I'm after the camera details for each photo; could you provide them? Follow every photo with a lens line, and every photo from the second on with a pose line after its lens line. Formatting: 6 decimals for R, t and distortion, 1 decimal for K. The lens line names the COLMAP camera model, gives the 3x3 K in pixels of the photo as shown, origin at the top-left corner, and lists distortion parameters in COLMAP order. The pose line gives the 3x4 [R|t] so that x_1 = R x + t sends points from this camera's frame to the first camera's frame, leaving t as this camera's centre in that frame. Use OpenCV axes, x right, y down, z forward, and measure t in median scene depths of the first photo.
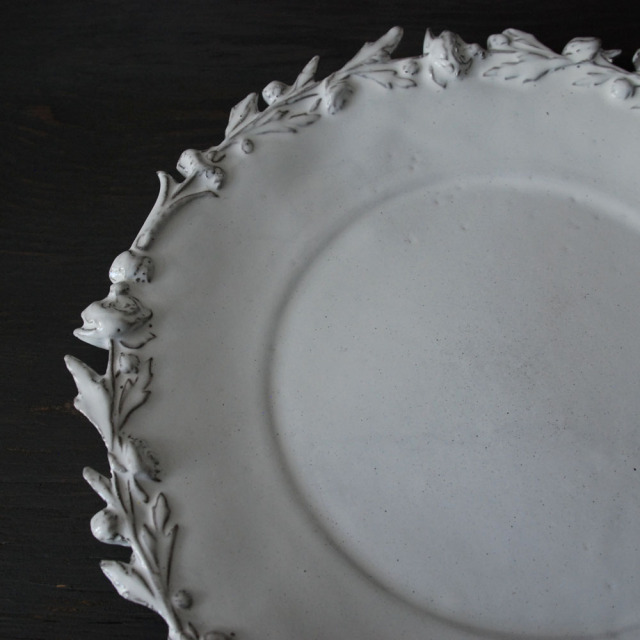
lens RADIAL K [[678.6, 0, 320.0], [0, 678.6, 320.0], [0, 0, 1]] dist [-0.128346, 0.098951]
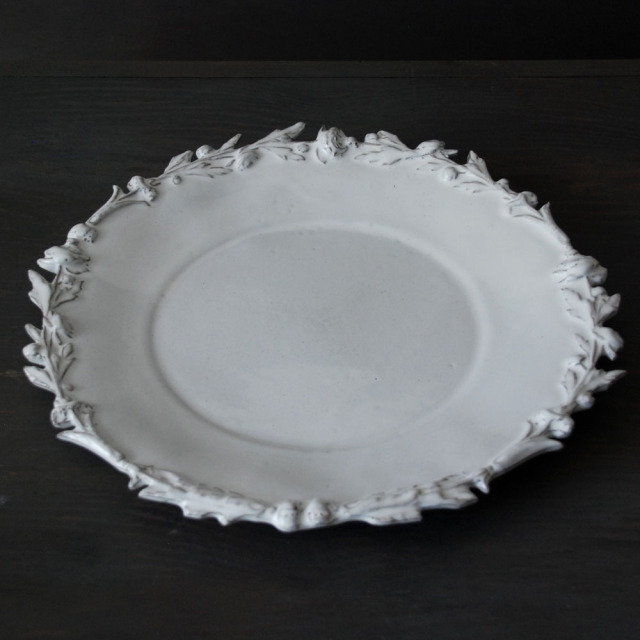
lens RADIAL K [[1134.8, 0, 320.0], [0, 1134.8, 320.0], [0, 0, 1]] dist [0.020480, 0.082767]
pose [[0.987154, 0.120671, -0.104720, 0.487237], [-0.148521, 0.934668, -0.323012, 0.766619], [0.058900, 0.334415, 0.940583, -1.191024]]
